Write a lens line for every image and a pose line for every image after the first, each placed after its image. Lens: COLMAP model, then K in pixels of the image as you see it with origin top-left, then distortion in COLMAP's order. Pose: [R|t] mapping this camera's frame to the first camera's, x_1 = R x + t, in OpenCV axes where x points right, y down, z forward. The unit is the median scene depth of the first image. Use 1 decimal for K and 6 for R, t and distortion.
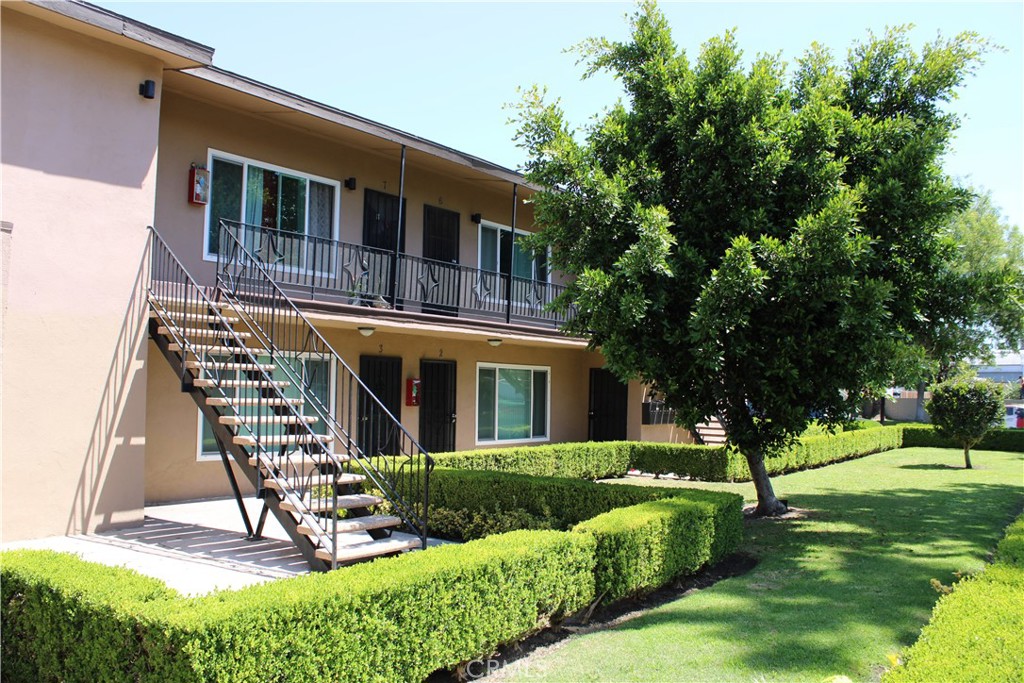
lens RADIAL K [[859.9, 0, 511.1], [0, 859.9, 346.9], [0, 0, 1]] dist [-0.161577, 0.128208]
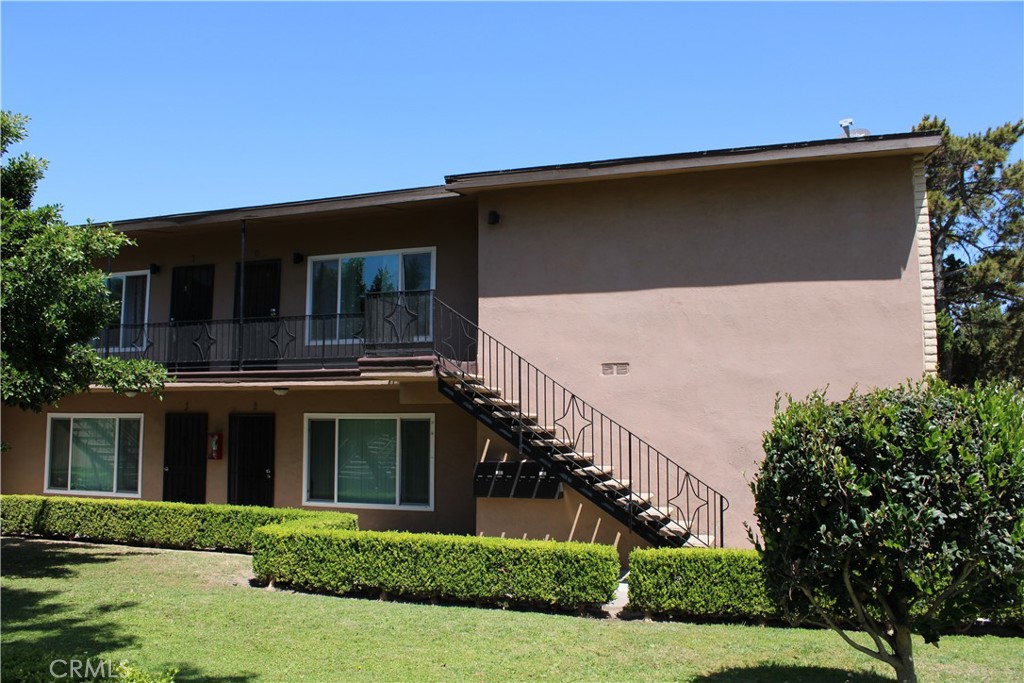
lens RADIAL K [[859.9, 0, 515.6], [0, 859.9, 342.7], [0, 0, 1]] dist [-0.161577, 0.128208]
pose [[0.319742, -0.121209, -0.939720, 0.950525], [0.048917, 0.992573, -0.111382, 0.058570], [0.946241, -0.010355, 0.323296, 0.987306]]
